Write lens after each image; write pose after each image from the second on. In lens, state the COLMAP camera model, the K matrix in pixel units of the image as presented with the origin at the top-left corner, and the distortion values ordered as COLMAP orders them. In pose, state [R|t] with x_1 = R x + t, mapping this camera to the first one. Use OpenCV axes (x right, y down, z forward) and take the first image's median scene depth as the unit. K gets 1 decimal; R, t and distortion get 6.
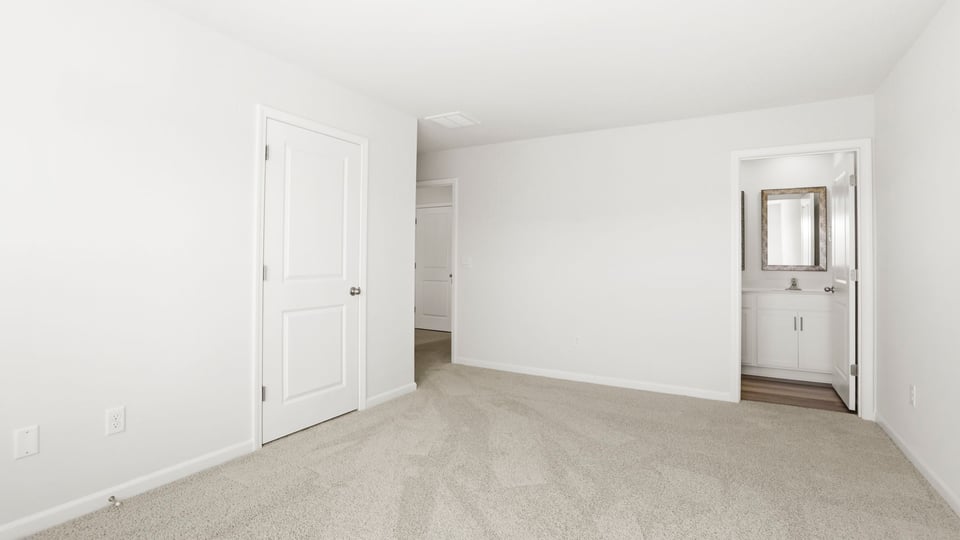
lens RADIAL K [[454.1, 0, 473.3], [0, 454.1, 262.8], [0, 0, 1]] dist [-0.059271, 0.024814]
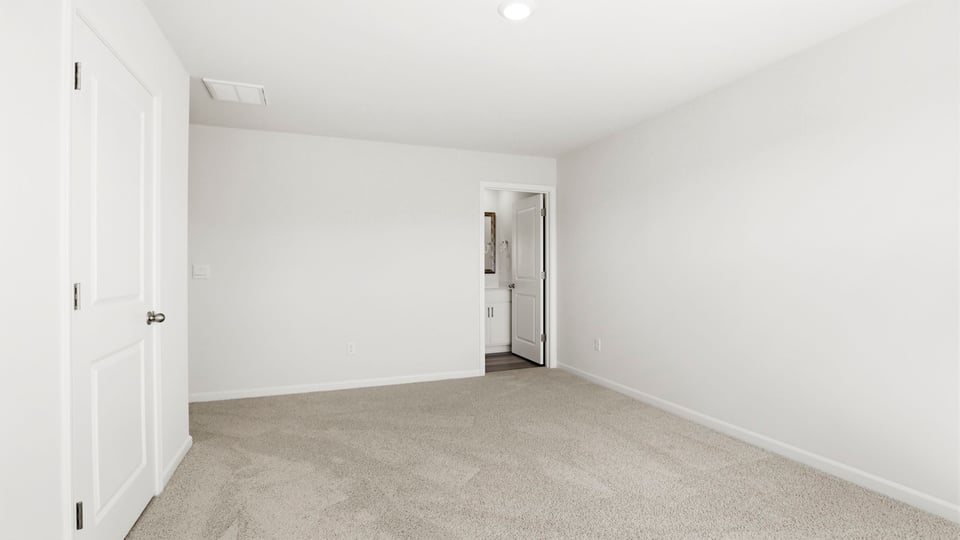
lens RADIAL K [[443.1, 0, 476.8], [0, 443.1, 281.2], [0, 0, 1]] dist [-0.059400, 0.025910]
pose [[0.613817, -0.033774, 0.788726, -0.480976], [0.013252, 0.999384, 0.032481, -0.005778], [-0.789337, -0.009485, 0.613887, 0.243898]]
